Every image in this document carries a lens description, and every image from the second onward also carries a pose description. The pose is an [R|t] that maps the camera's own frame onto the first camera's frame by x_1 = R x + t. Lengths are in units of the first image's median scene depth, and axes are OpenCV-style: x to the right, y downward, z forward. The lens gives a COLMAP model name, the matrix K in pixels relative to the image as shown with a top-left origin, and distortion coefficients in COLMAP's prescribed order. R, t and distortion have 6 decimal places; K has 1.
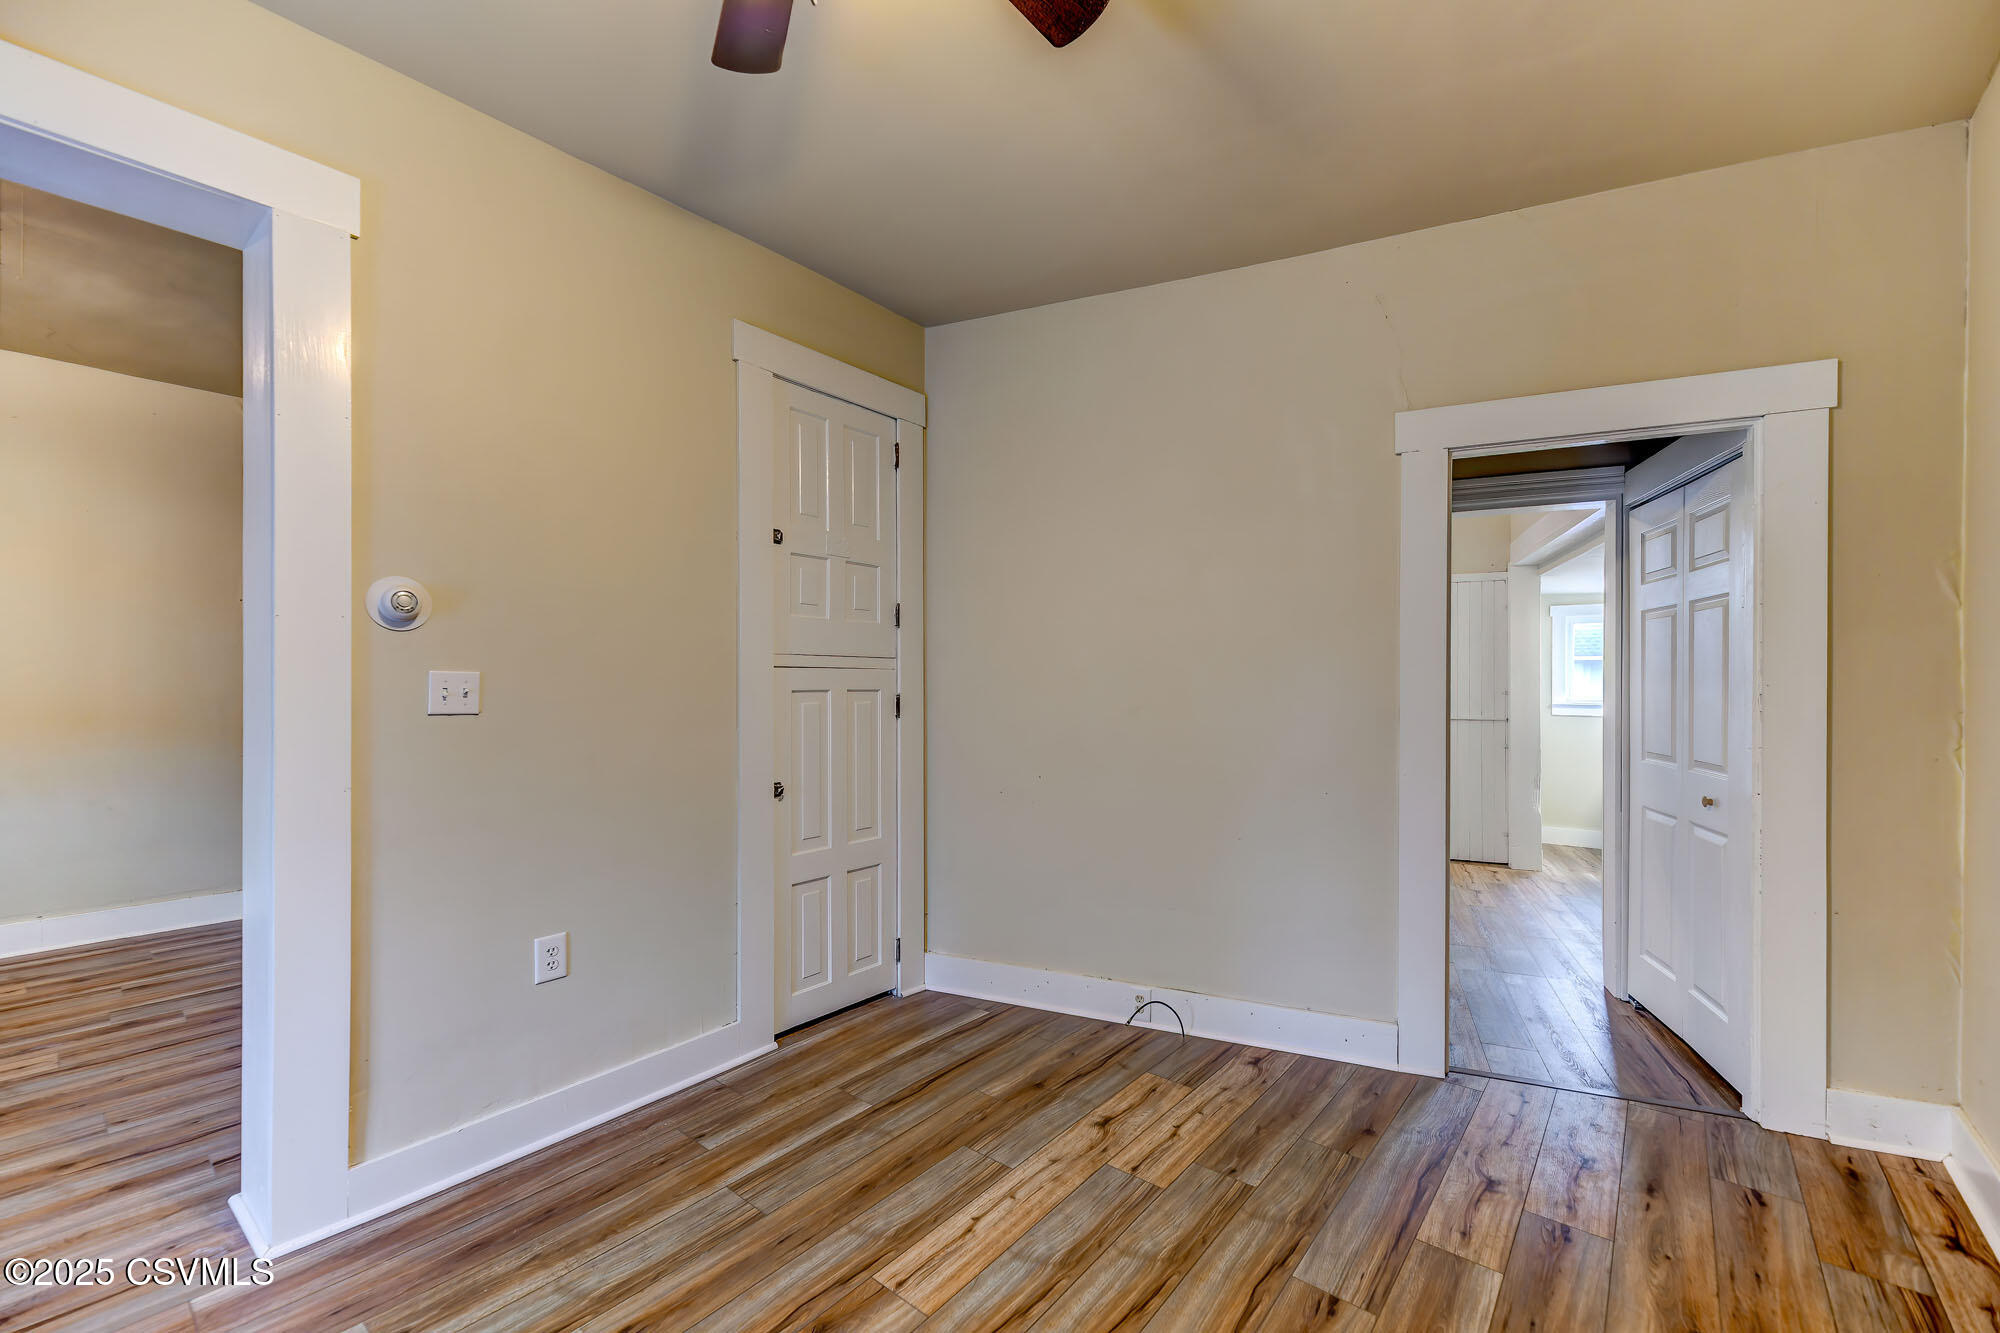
lens RADIAL K [[796.1, 0, 1022.1], [0, 796.1, 694.7], [0, 0, 1]] dist [0.016099, -0.003038]
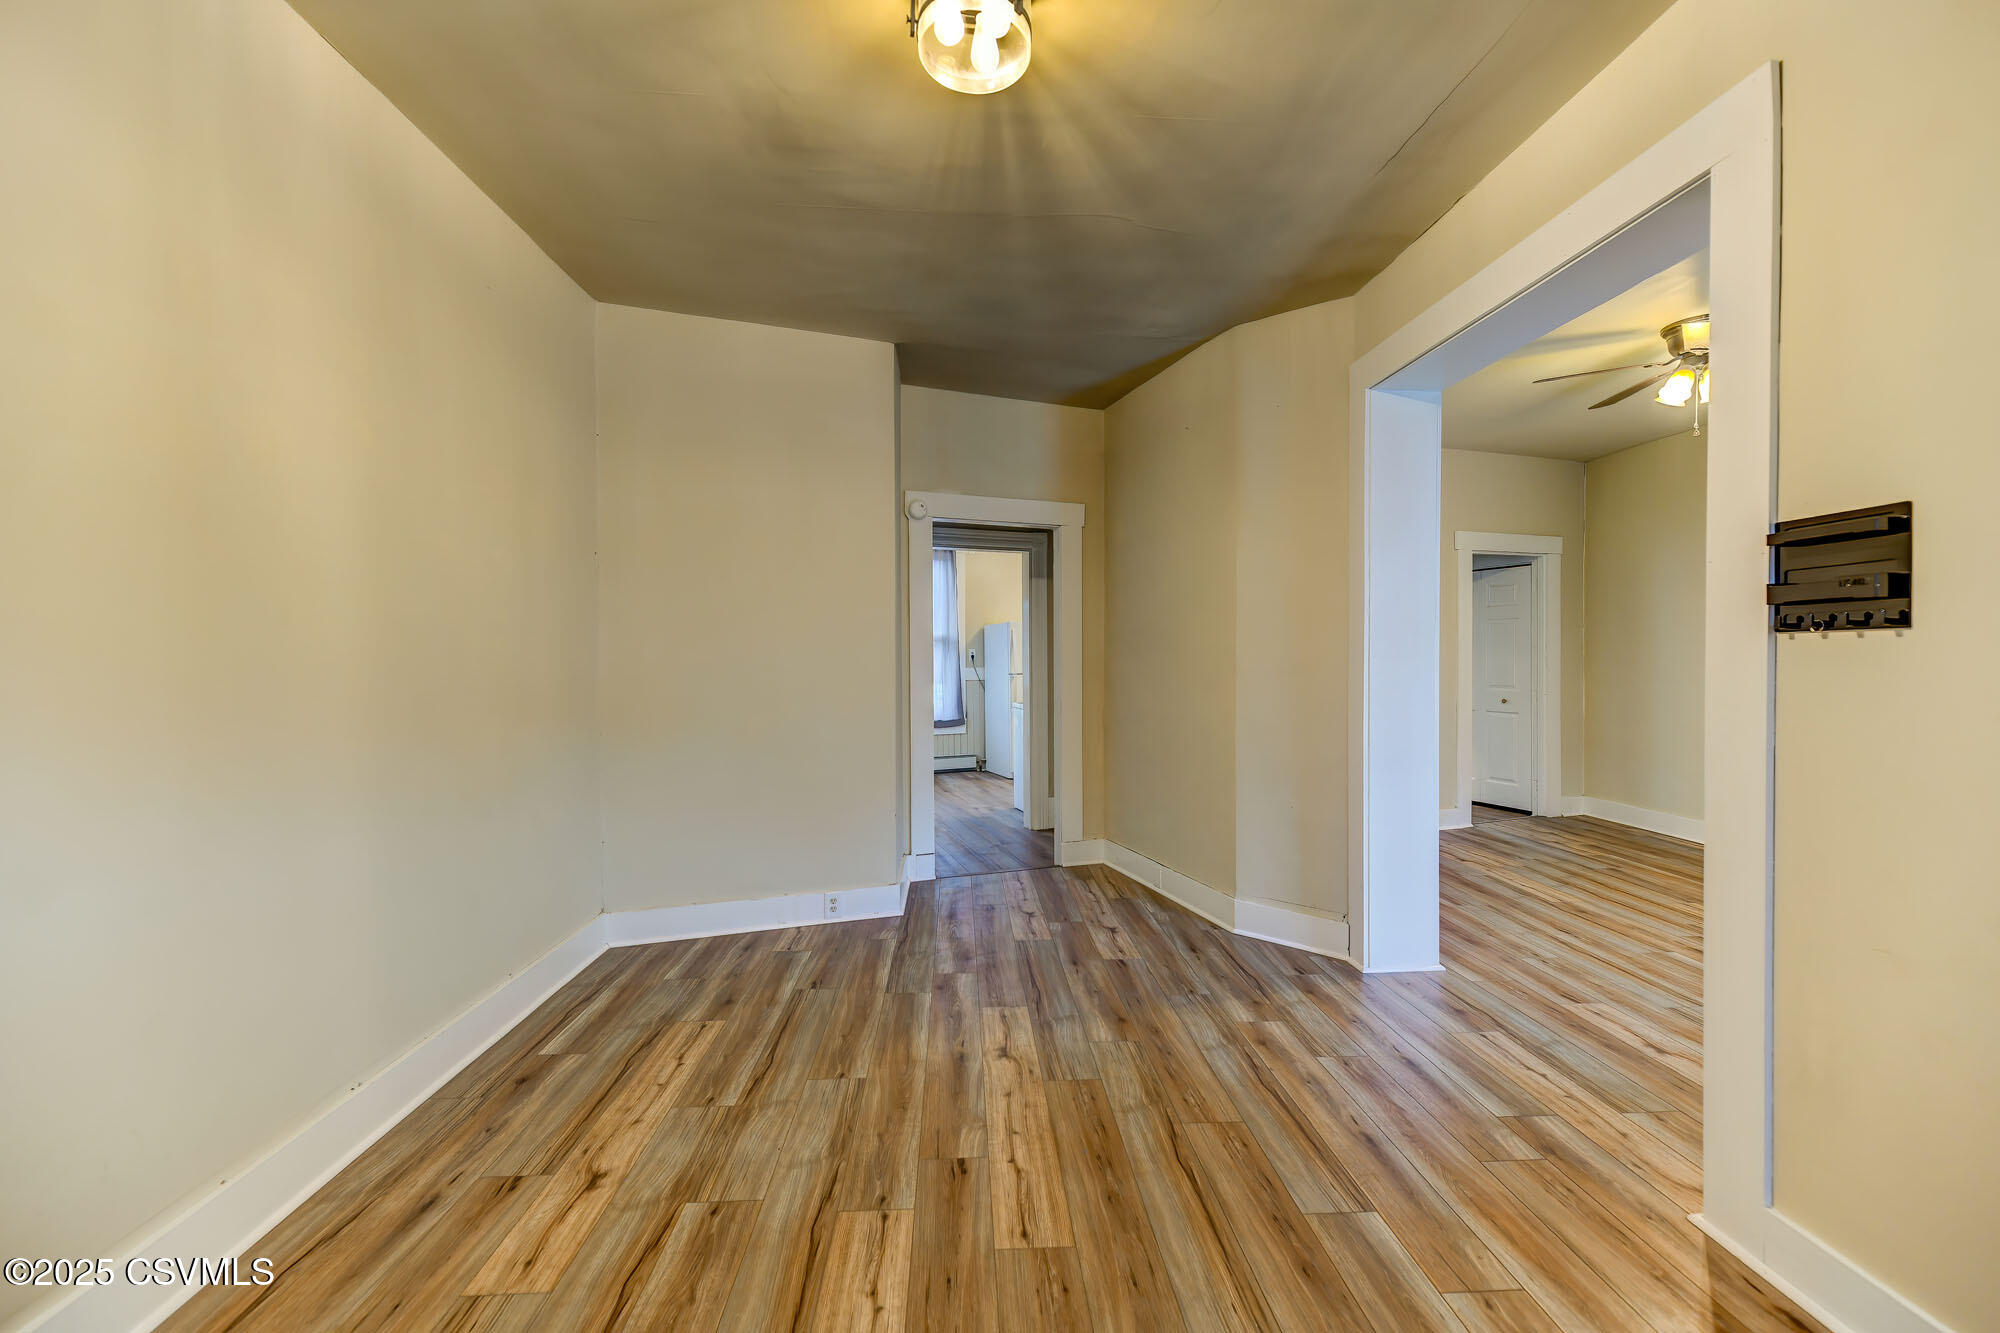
lens RADIAL K [[796.1, 0, 1019.0], [0, 796.1, 658.0], [0, 0, 1]] dist [0.016099, -0.003038]
pose [[0.724186, -0.000516, 0.689605, -1.942634], [0.011854, 0.999861, -0.011701, 0.012162], [-0.689503, 0.016649, 0.724091, 0.238852]]
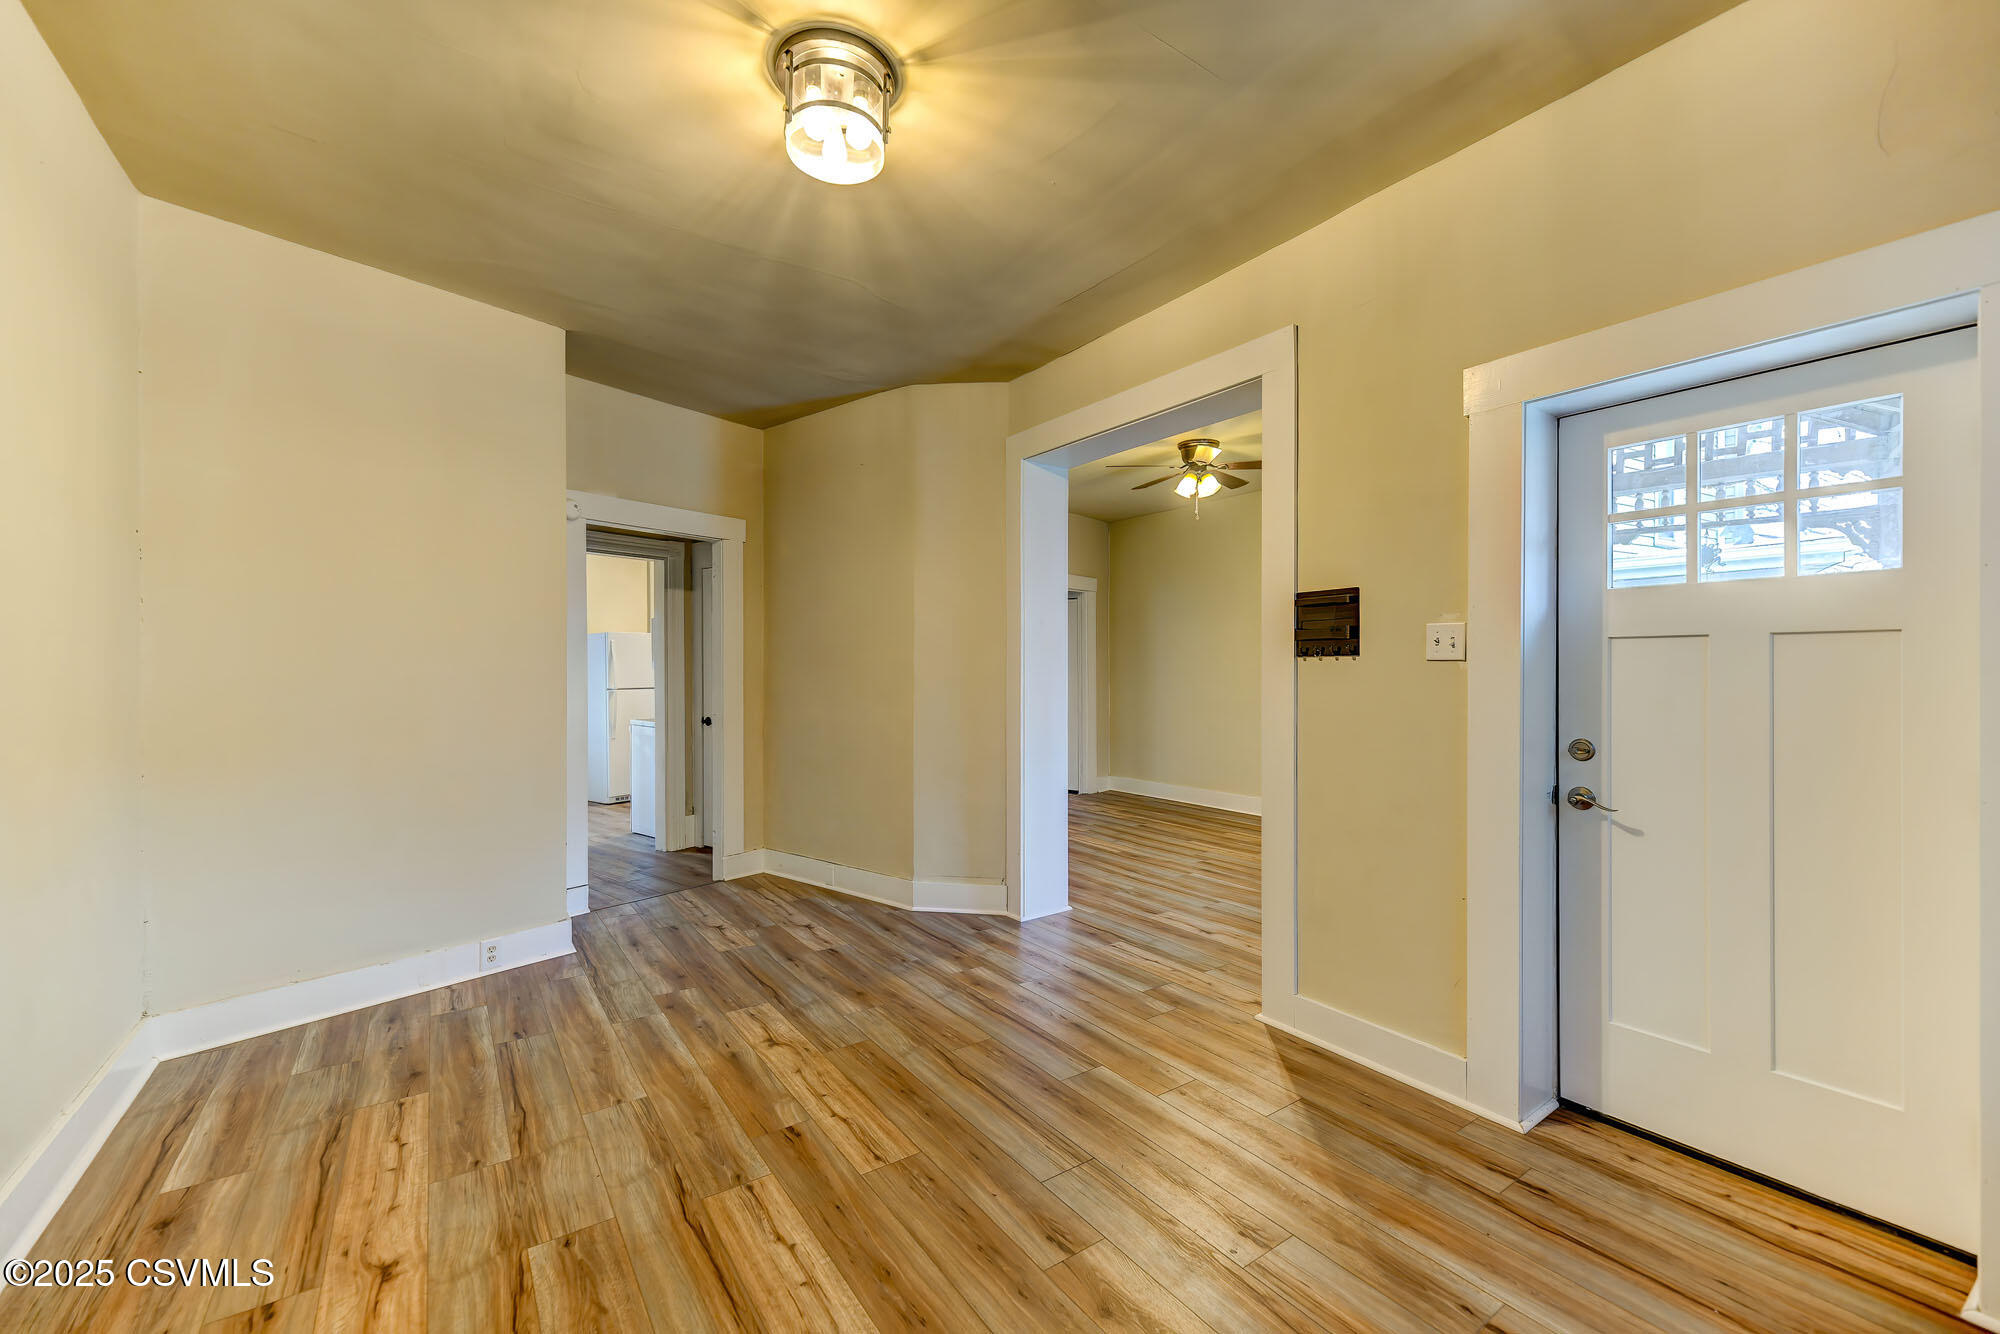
lens RADIAL K [[796.1, 0, 1013.1], [0, 796.1, 664.5], [0, 0, 1]] dist [0.016099, -0.003038]
pose [[0.252803, 0.007431, 0.967489, -2.206705], [0.017344, 0.999775, -0.012211, 0.008499], [-0.967362, 0.019867, 0.252617, 0.383411]]
